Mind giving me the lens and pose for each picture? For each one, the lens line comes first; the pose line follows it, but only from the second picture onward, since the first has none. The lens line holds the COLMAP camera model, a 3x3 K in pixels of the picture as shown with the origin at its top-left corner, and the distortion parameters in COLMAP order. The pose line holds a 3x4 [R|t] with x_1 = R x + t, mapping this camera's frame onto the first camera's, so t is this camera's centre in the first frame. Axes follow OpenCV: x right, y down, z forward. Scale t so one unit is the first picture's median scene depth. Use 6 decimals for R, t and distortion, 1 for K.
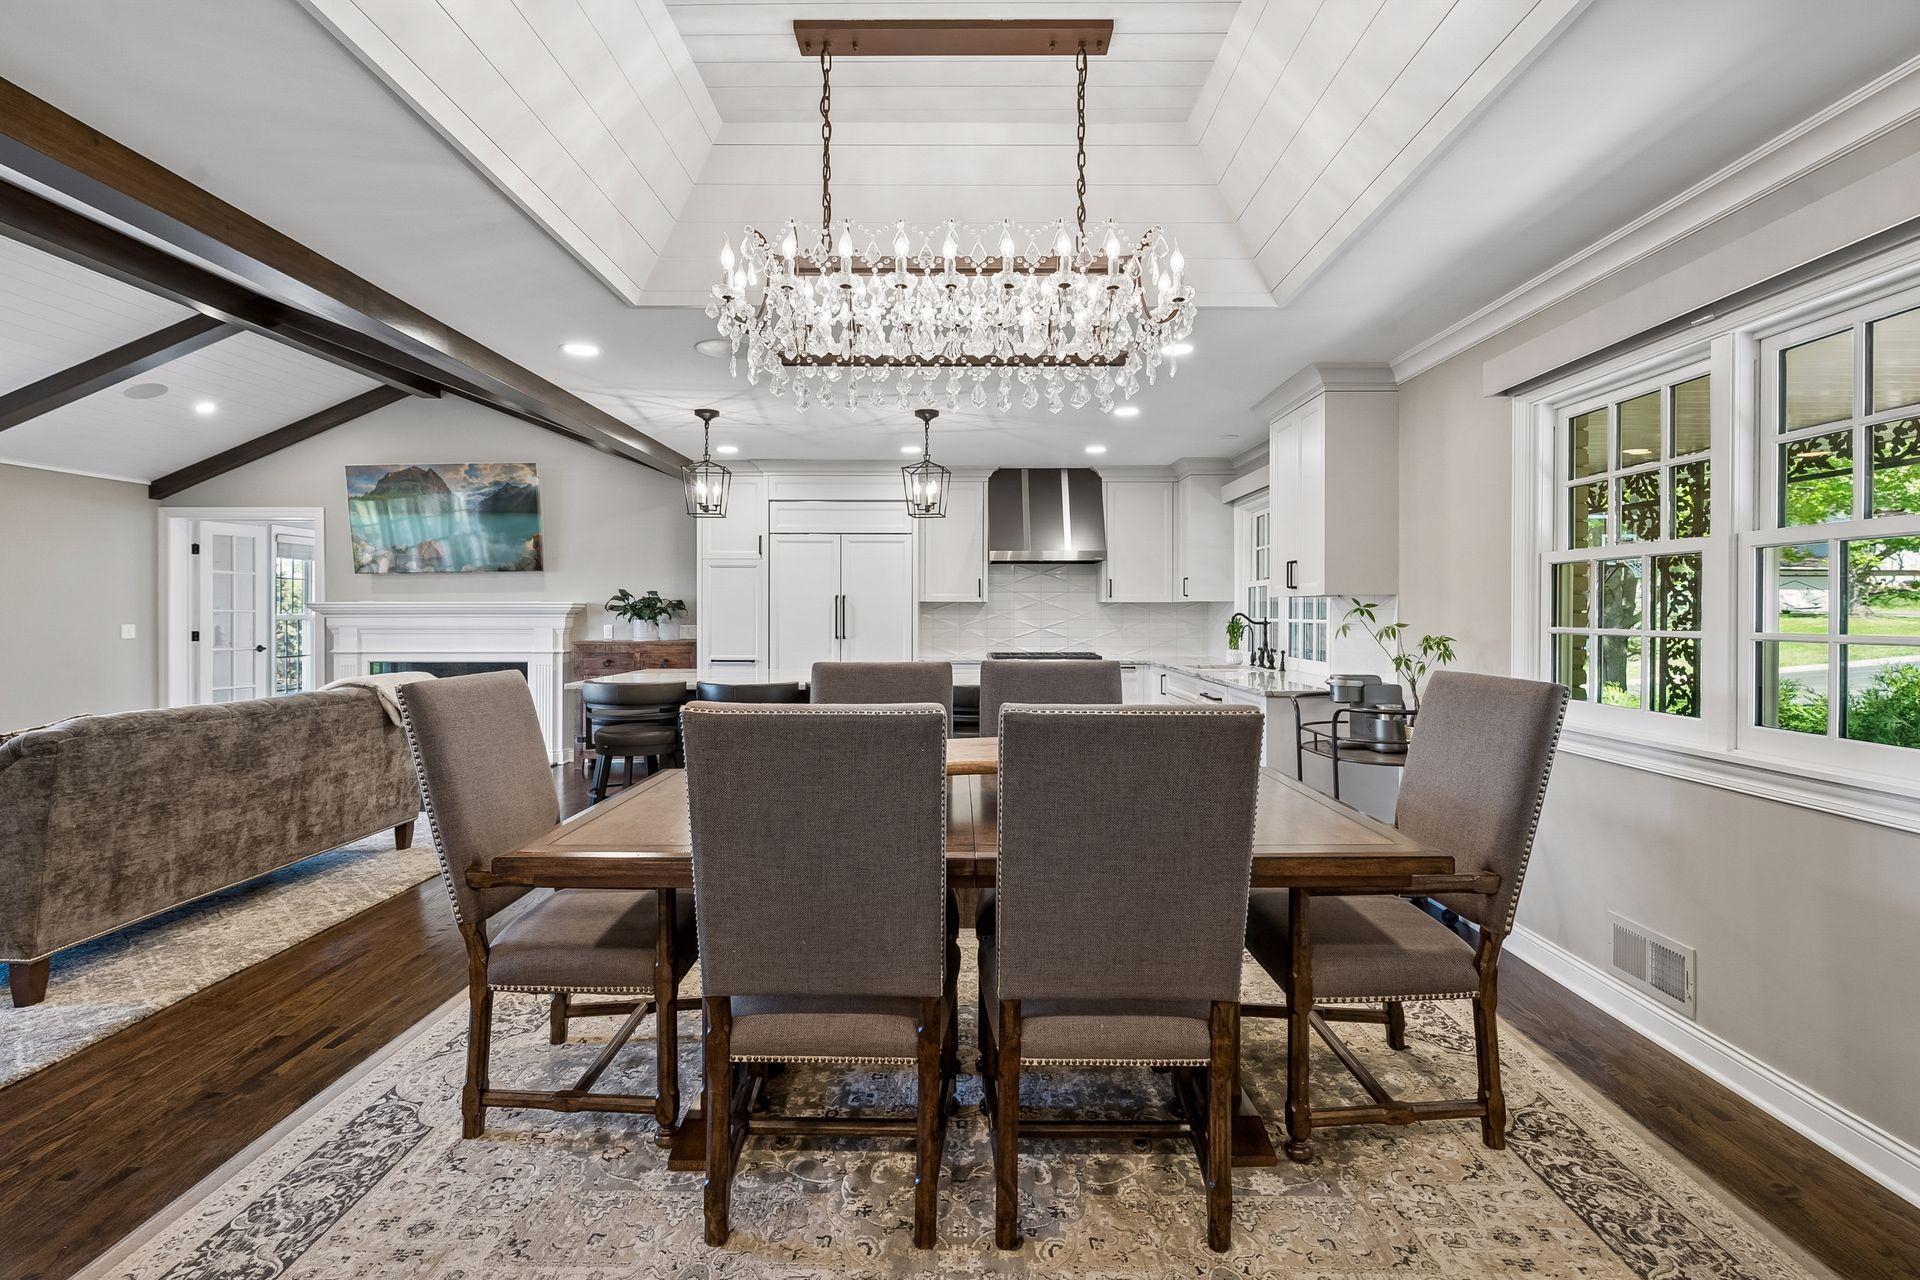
lens RADIAL K [[908.1, 0, 965.8], [0, 908.1, 618.2], [0, 0, 1]] dist [0.004956, -0.001898]
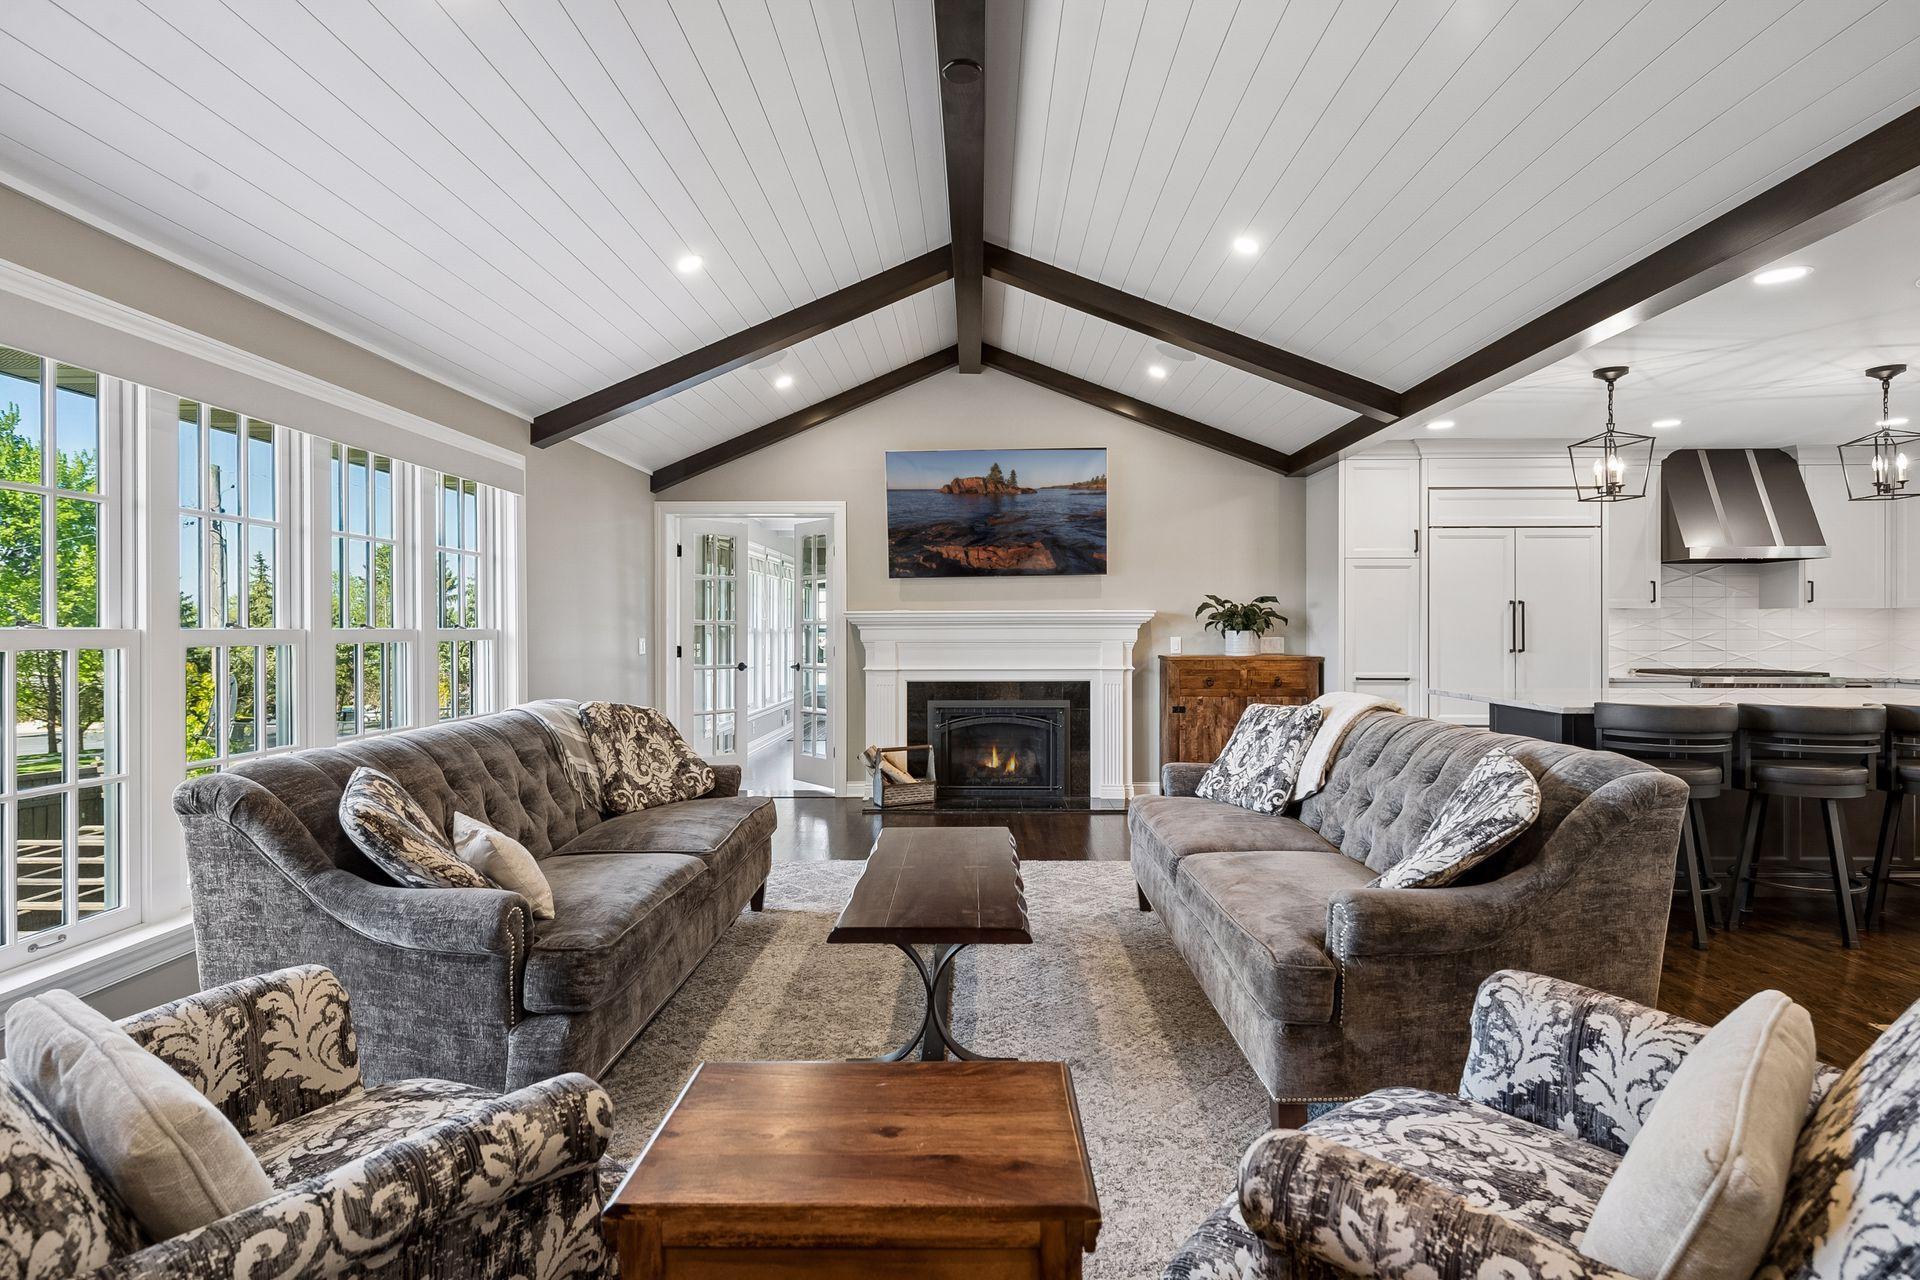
lens RADIAL K [[978.4, 0, 964.9], [0, 978.4, 623.3], [0, 0, 1]] dist [0.008637, -0.002019]
pose [[0.999892, -0.002621, -0.014472, -0.767104], [0.002409, 0.999889, -0.014697, 0.009196], [0.014509, 0.014661, 0.999787, 0.109509]]
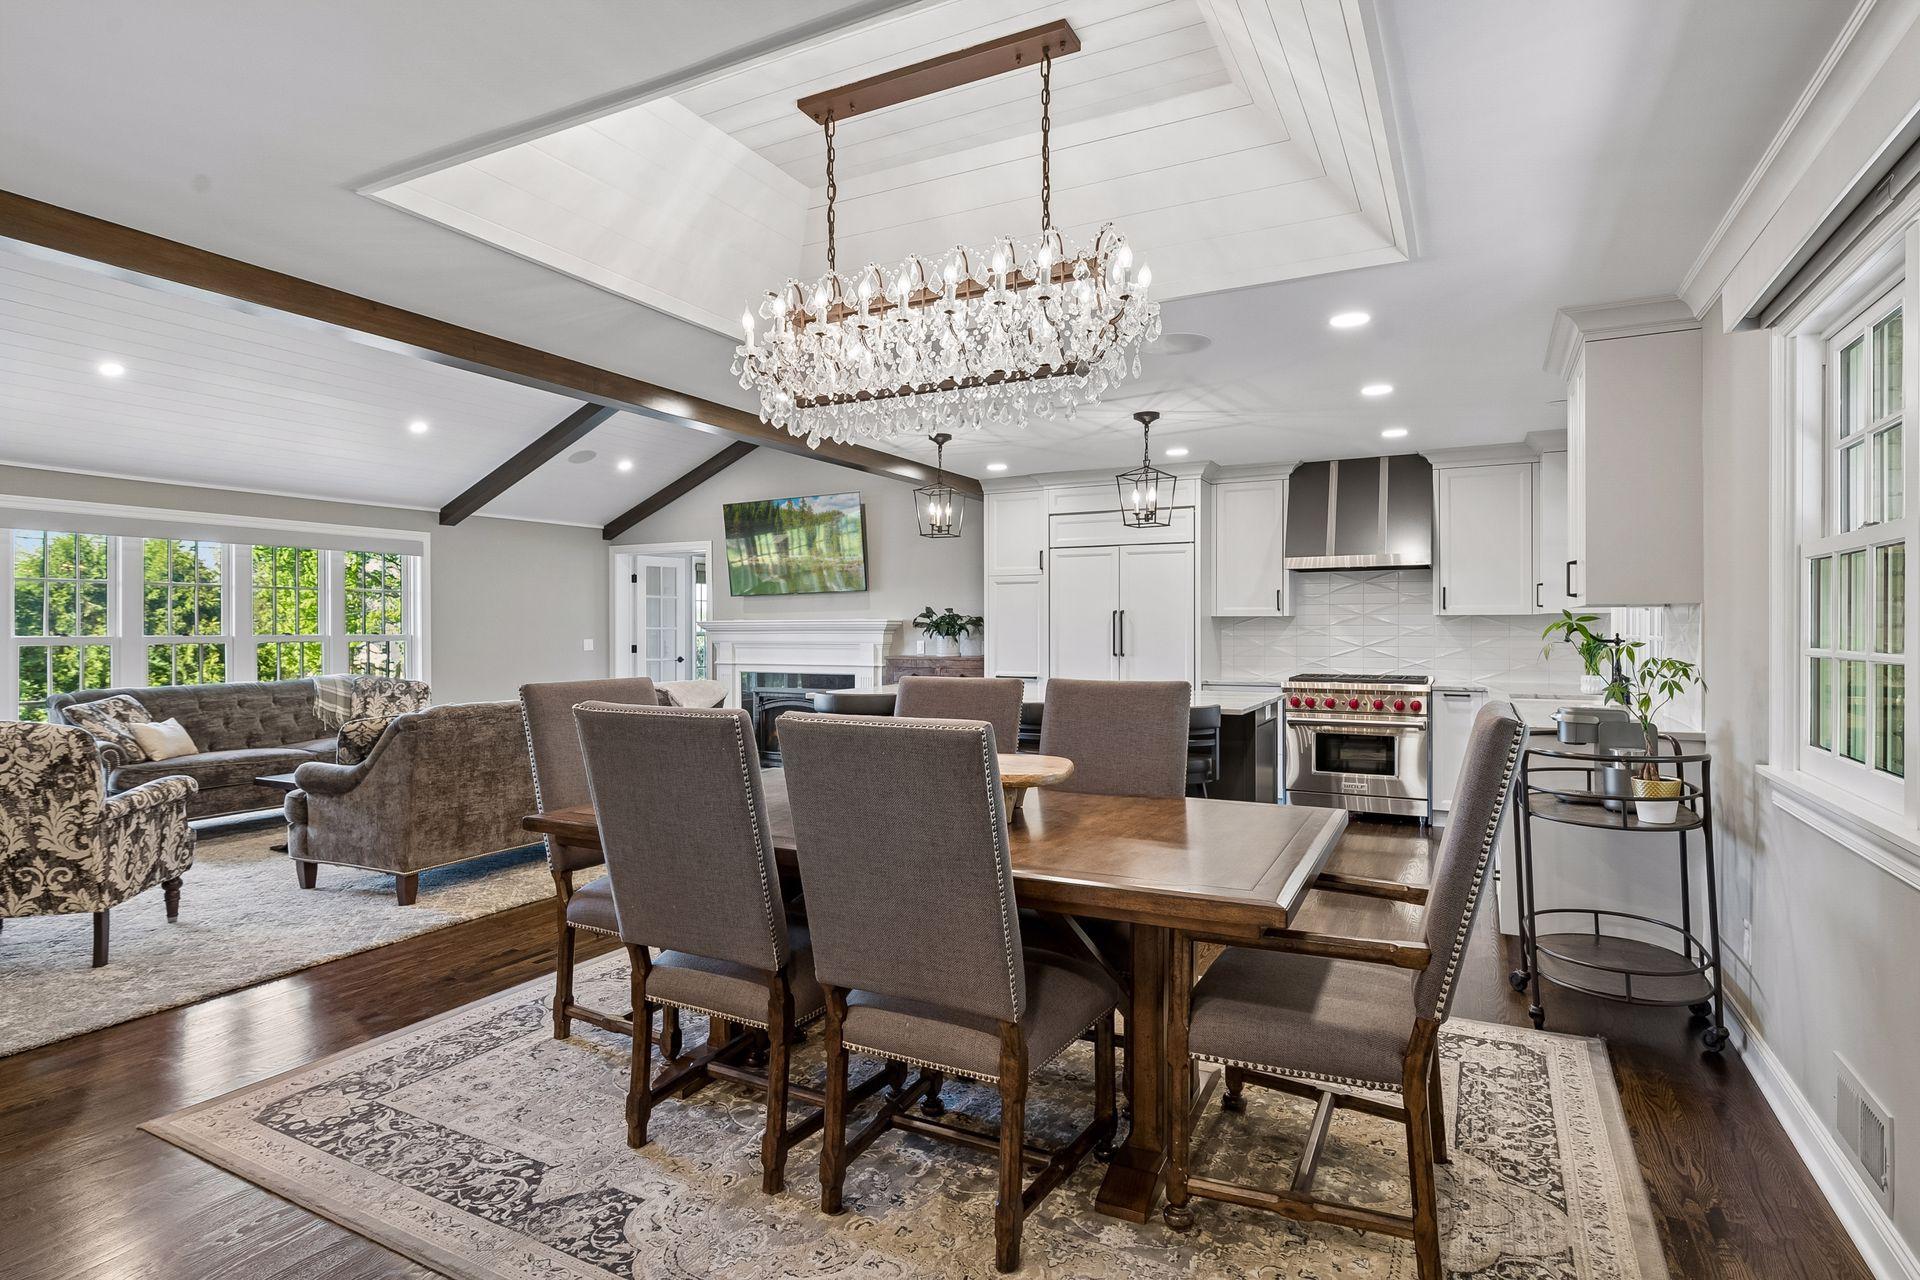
lens RADIAL K [[993.7, 0, 965.3], [0, 993.7, 631.7], [0, 0, 1]] dist [0.010816, -0.001369]
pose [[0.889735, -0.000989, -0.456476, 0.234783], [-0.000156, 0.999997, -0.002471, -0.000518], [0.456477, 0.002269, 0.889732, 0.002654]]
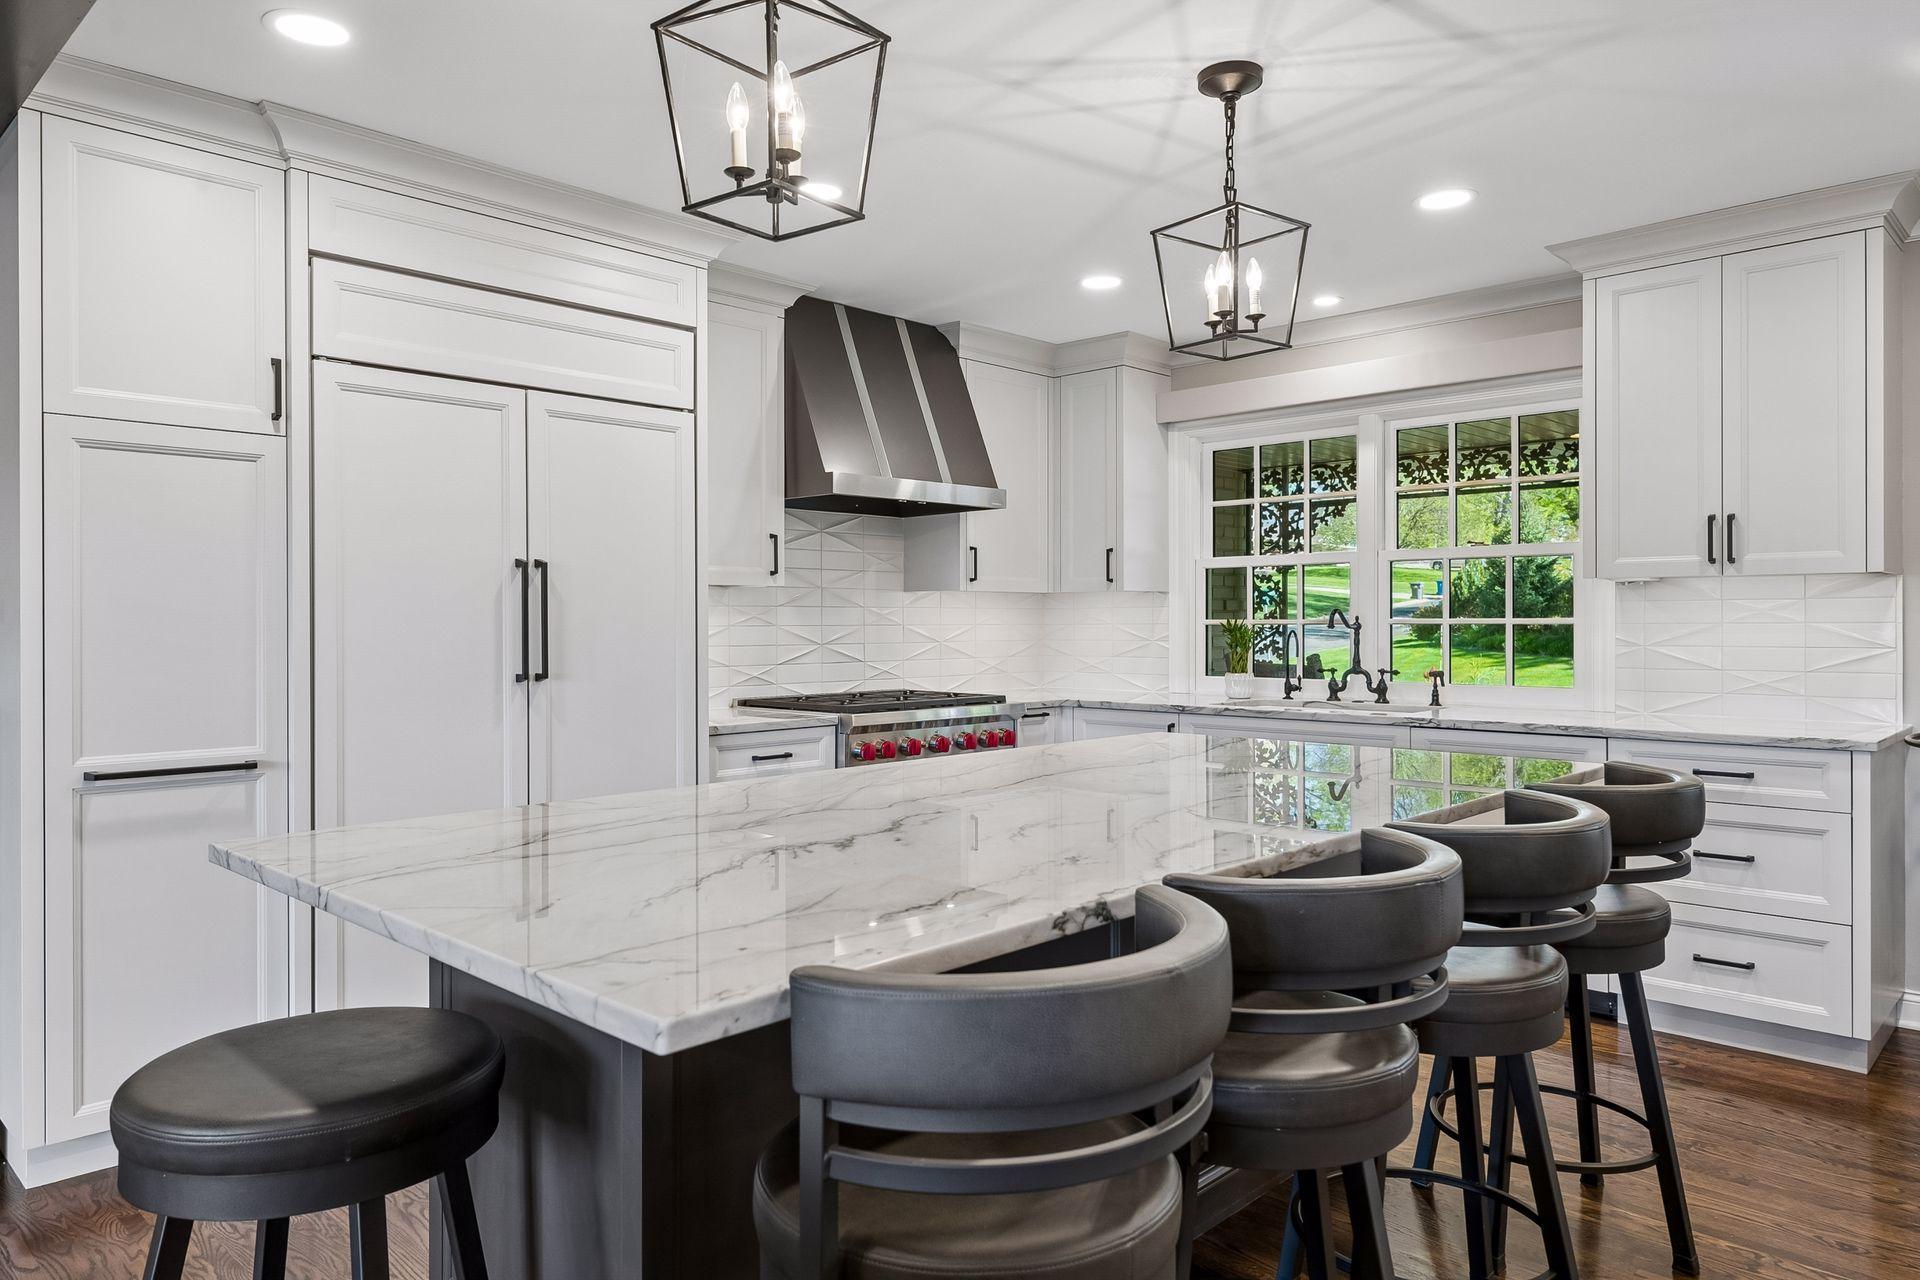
lens RADIAL K [[1243.7, 0, 960.0], [0, 1243.7, 640.0], [0, 0, 1]] dist [0.019480, 0.000958]
pose [[0.691578, -0.014485, 0.722156, -0.455399], [0.010662, 0.999895, 0.009845, 0.003766], [-0.722223, 0.000891, 0.691660, 0.653120]]
